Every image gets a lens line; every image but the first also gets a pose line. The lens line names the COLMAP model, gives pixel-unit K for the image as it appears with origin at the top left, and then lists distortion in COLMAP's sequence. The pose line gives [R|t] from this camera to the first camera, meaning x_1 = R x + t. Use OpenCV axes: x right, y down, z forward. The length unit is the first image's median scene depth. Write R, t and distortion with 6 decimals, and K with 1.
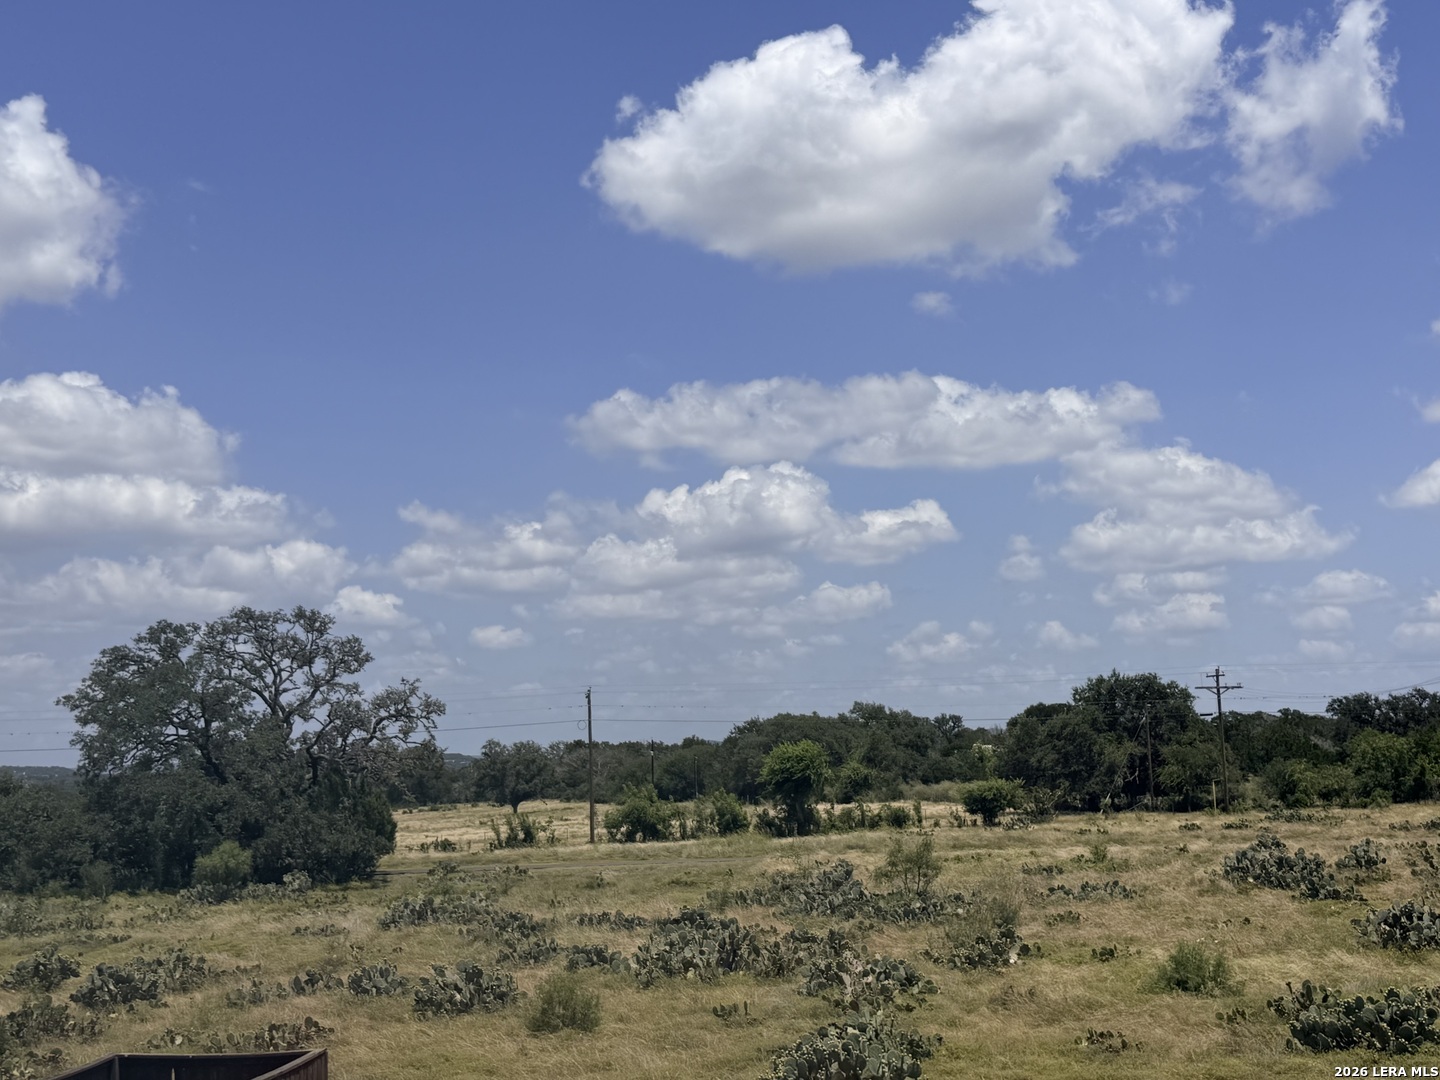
lens RADIAL K [[1815.4, 0, 710.0], [0, 1815.4, 554.6], [0, 0, 1]] dist [0.047604, 0.000000]
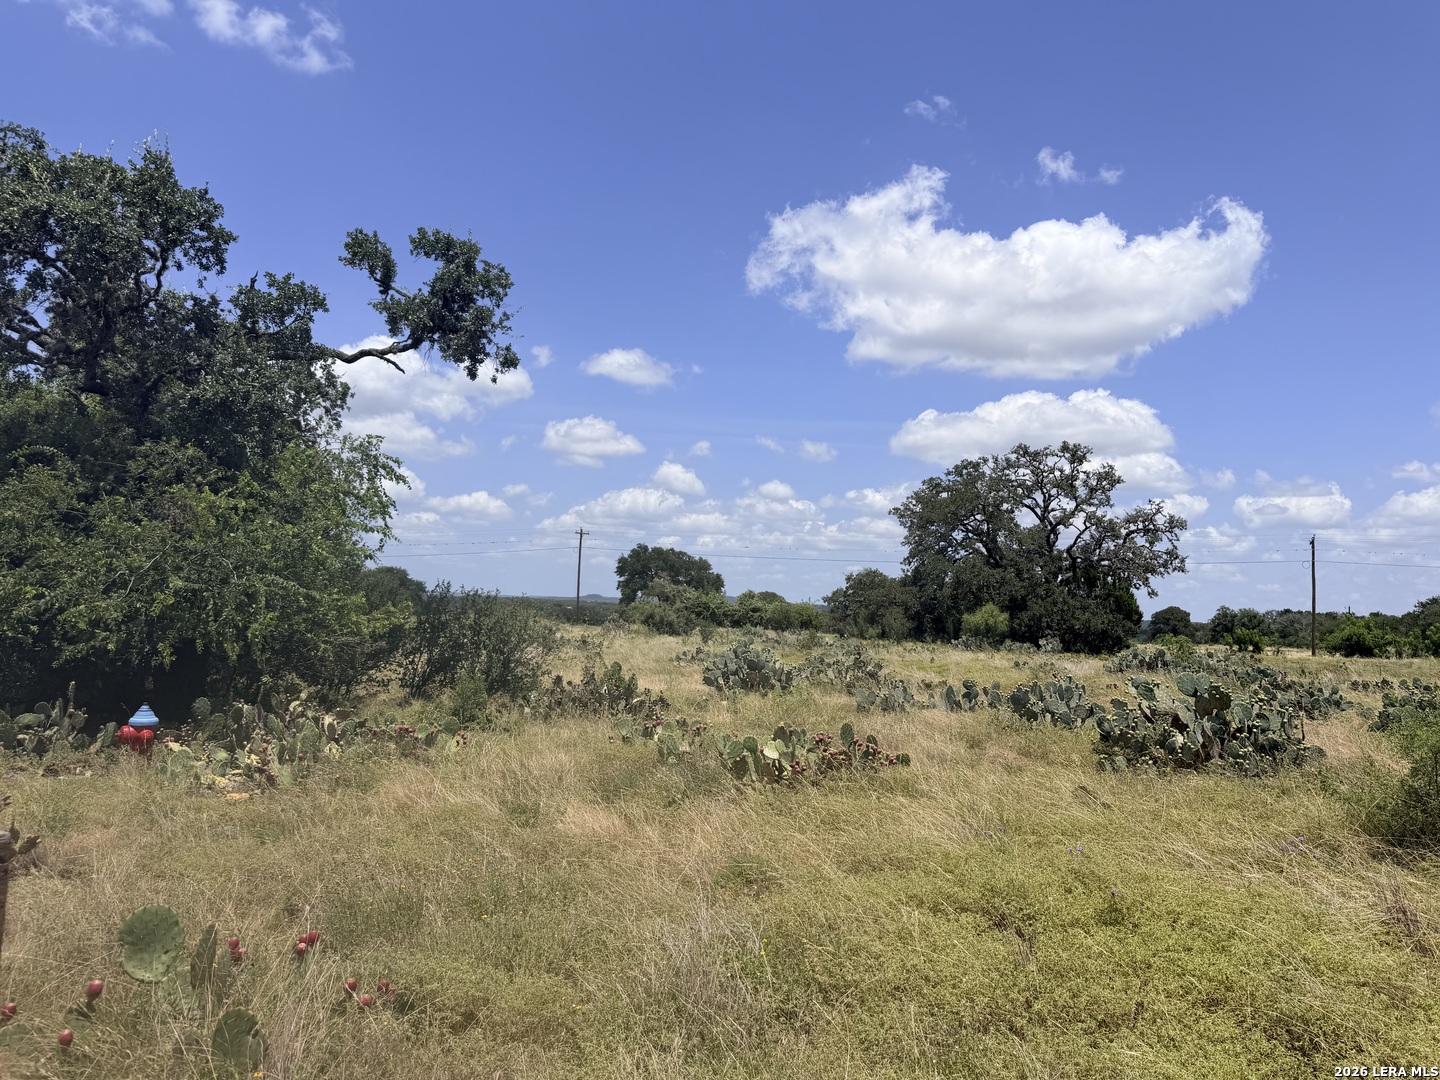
lens RADIAL K [[988.1, 0, 699.0], [0, 988.1, 518.9], [0, 0, 1]] dist [0.026749, -0.063037]
pose [[0.820996, 0.016914, -0.570684, -0.034938], [-0.005476, 0.999748, 0.021753, 0.067776], [0.570908, -0.014733, 0.820882, 0.267356]]
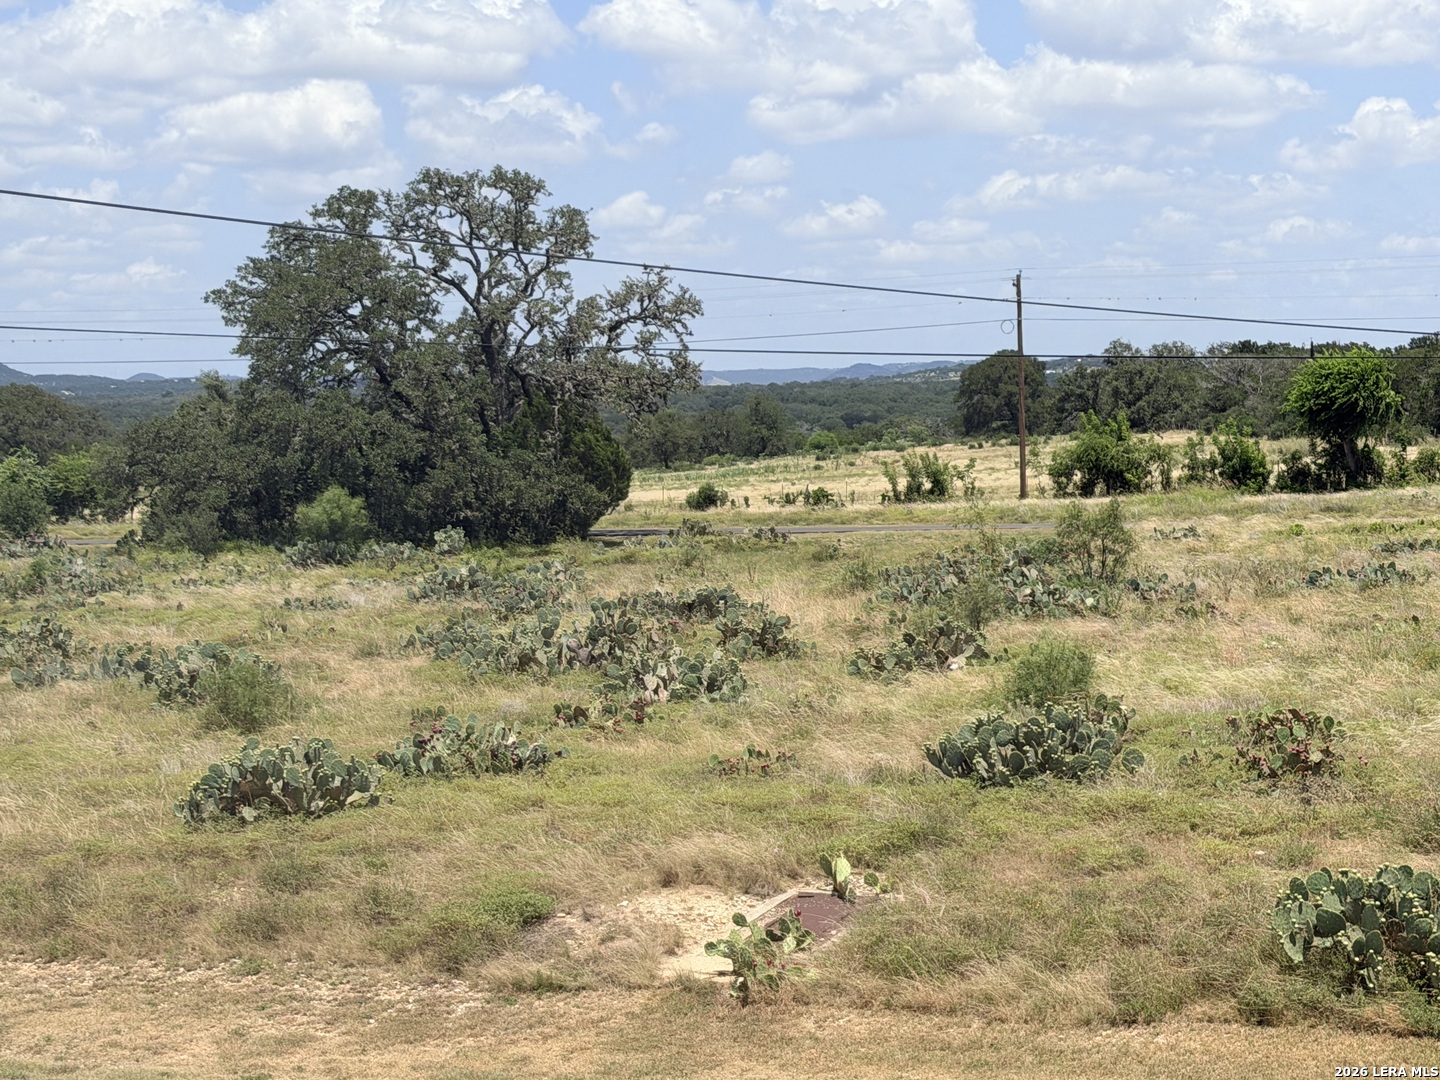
lens RADIAL K [[2716.4, 0, 667.4], [0, 2716.4, 568.8], [0, 0, 1]] dist [0.149582, 0.000000]
pose [[0.952711, 0.025768, -0.302783, 0.165232], [0.030604, 0.983196, 0.179970, -0.006745], [0.302333, -0.180726, 0.935913, -0.019400]]
